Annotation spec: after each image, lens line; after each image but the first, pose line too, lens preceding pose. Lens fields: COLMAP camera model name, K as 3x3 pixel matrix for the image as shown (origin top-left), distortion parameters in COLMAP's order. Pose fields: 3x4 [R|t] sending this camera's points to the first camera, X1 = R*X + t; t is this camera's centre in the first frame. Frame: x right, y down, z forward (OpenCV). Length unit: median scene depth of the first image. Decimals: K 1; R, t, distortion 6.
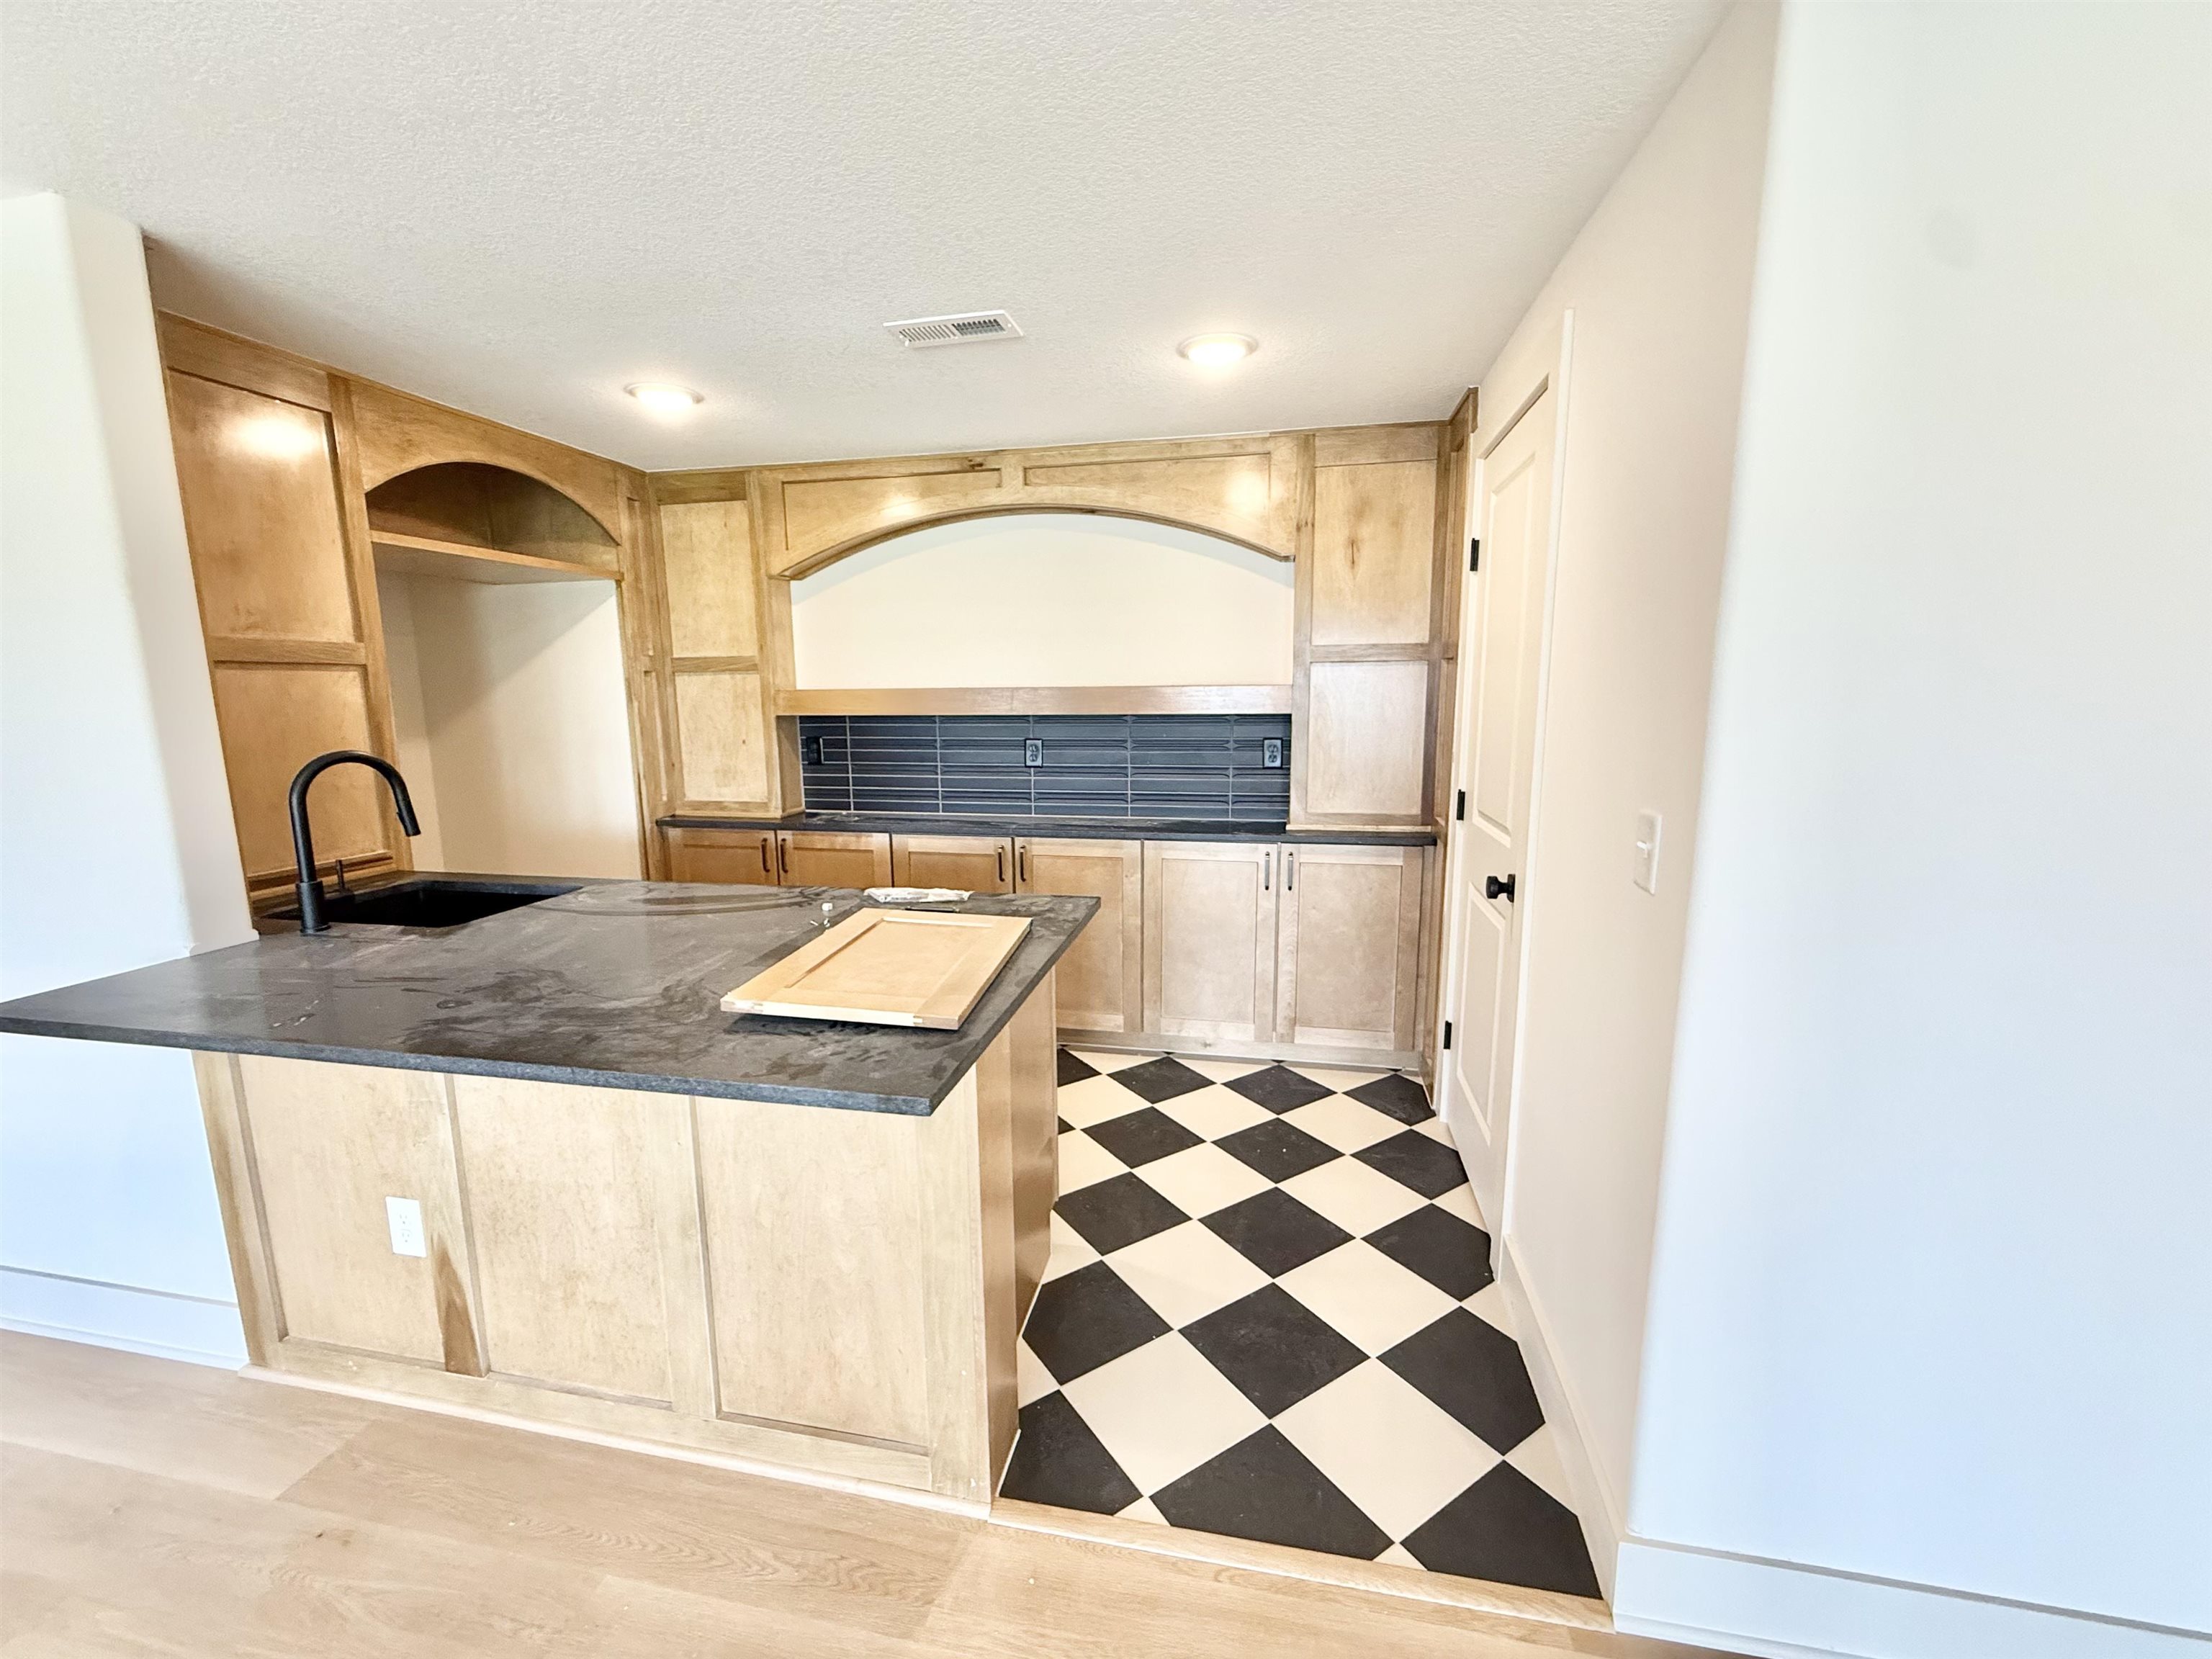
lens RADIAL K [[883.5, 0, 1099.9], [0, 883.5, 827.4], [0, 0, 1]] dist [-0.001672, -0.000097]
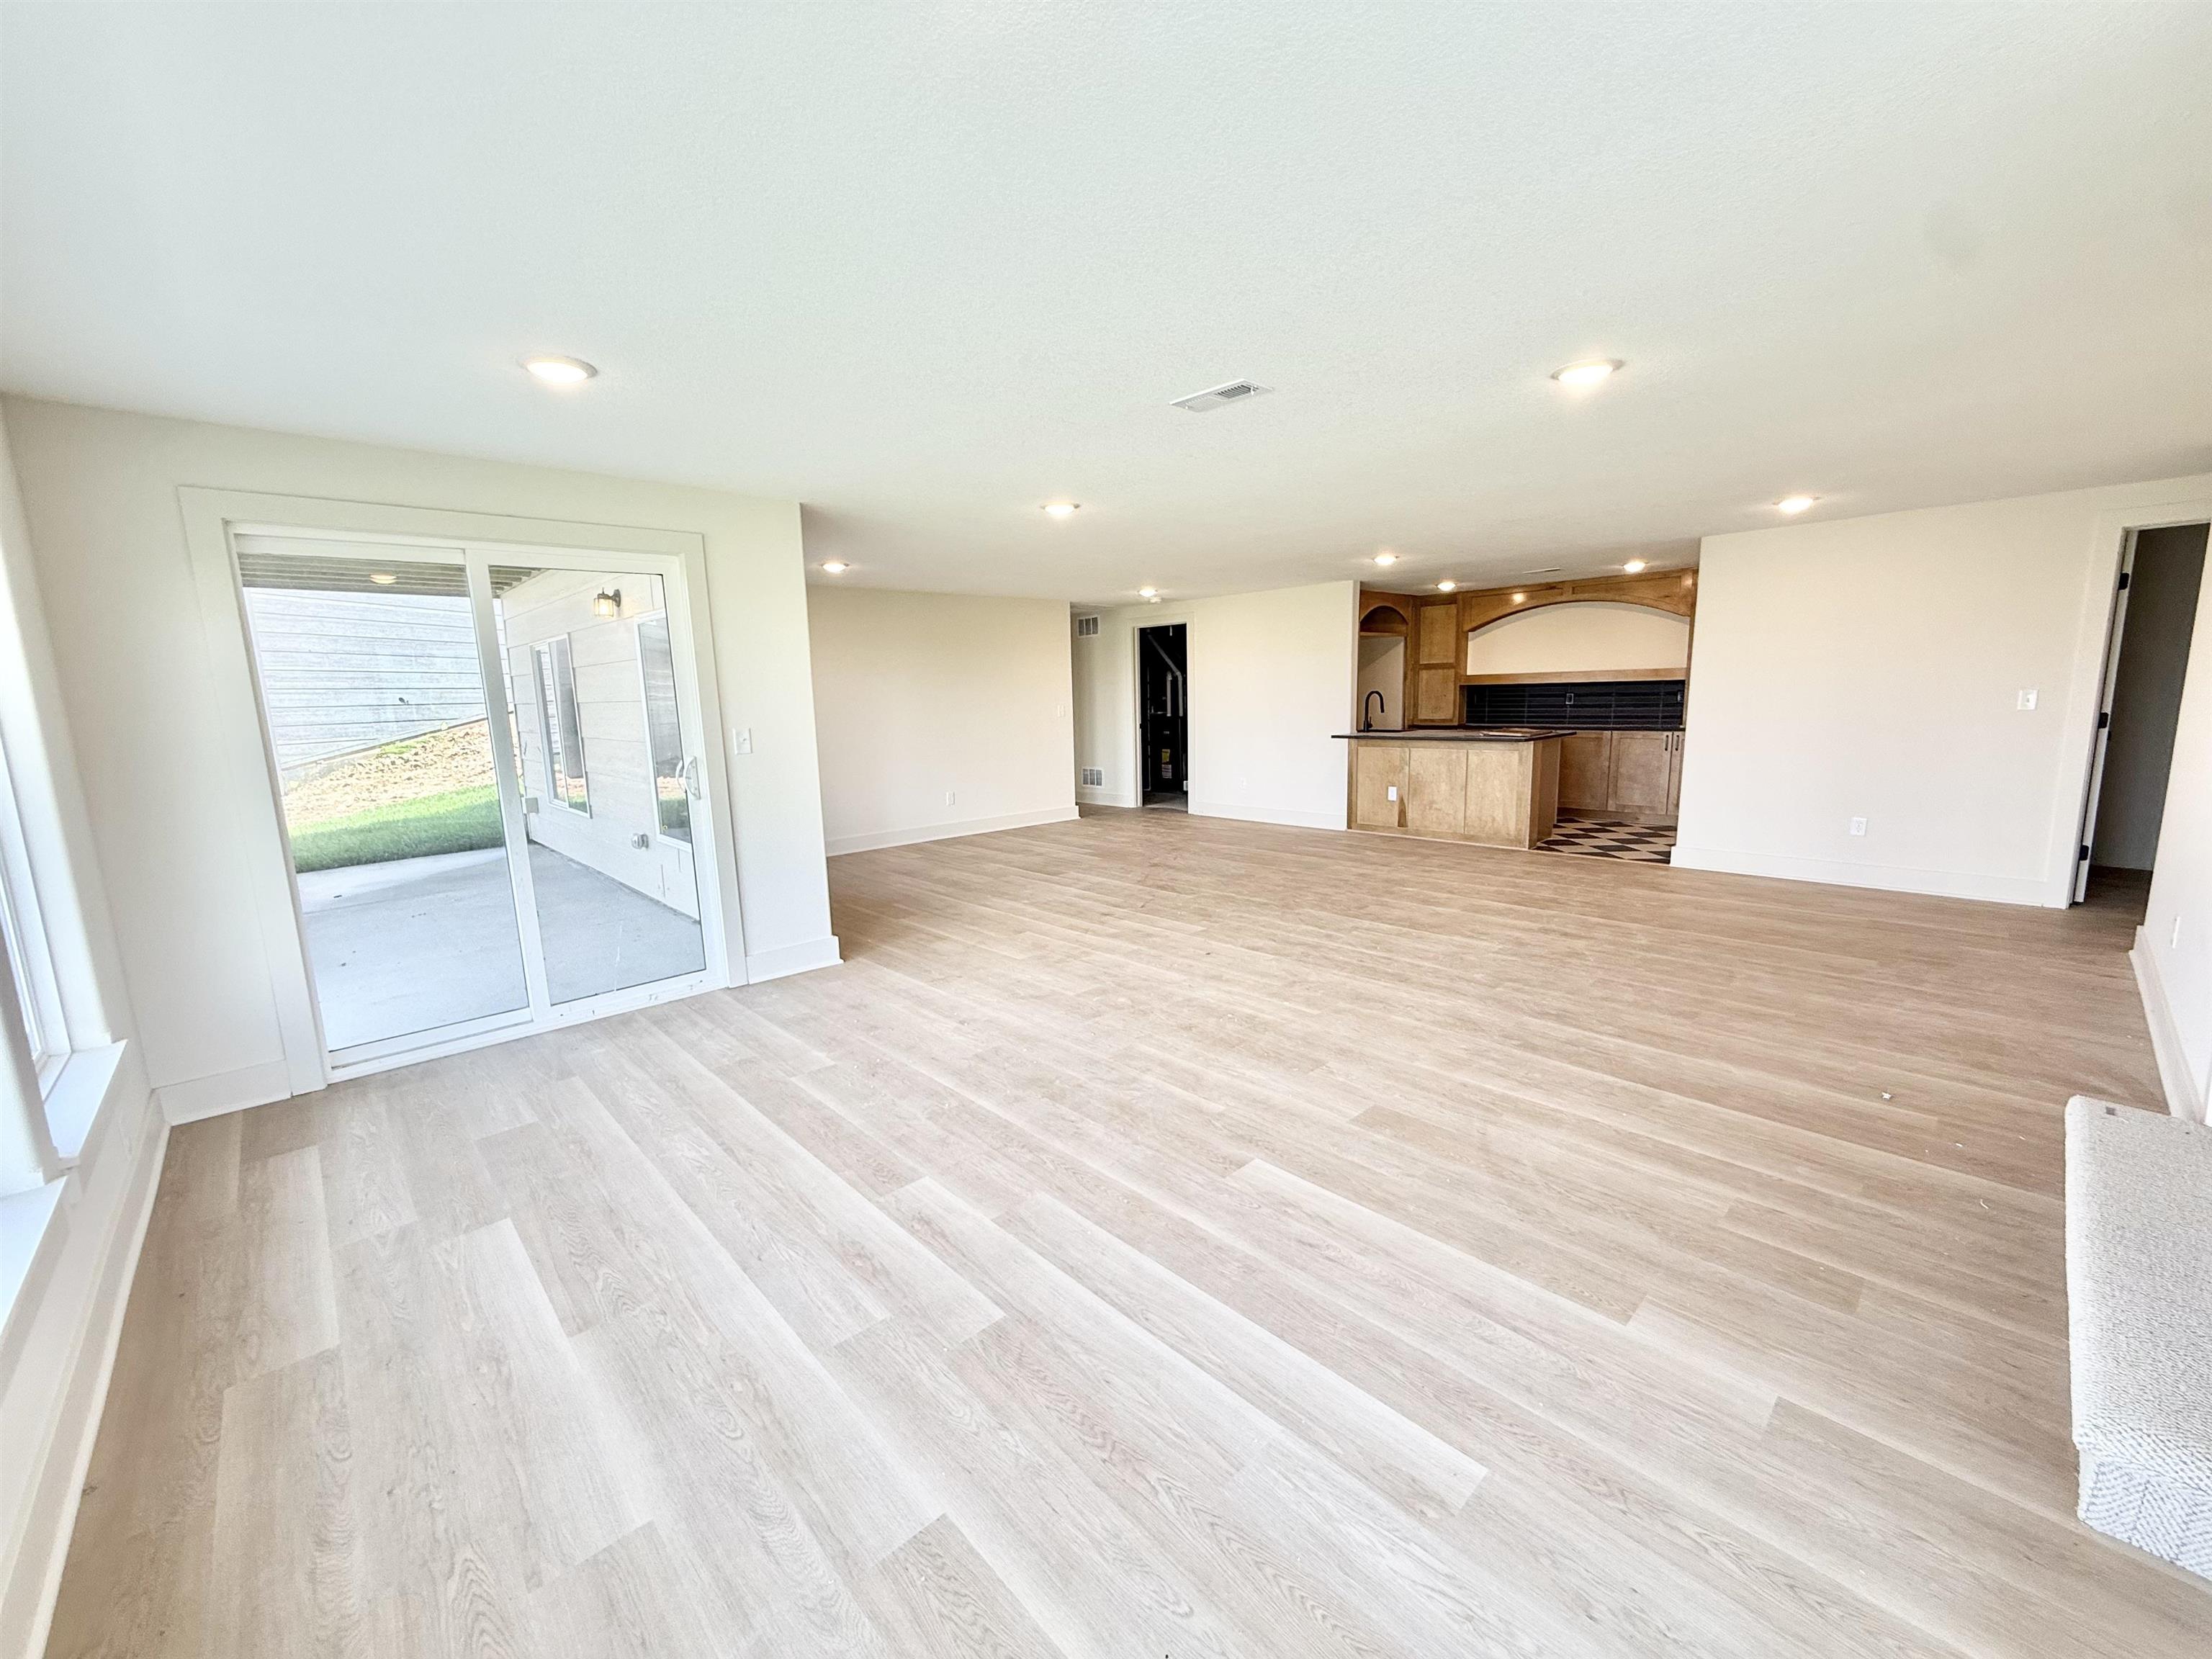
lens RADIAL K [[883.5, 0, 1108.6], [0, 883.5, 826.3], [0, 0, 1]] dist [-0.001672, -0.000097]
pose [[0.815805, 0.075756, -0.573344, 0.324497], [-0.071235, 0.996997, 0.030375, 0.295961], [0.573923, 0.016062, 0.818751, -1.798394]]
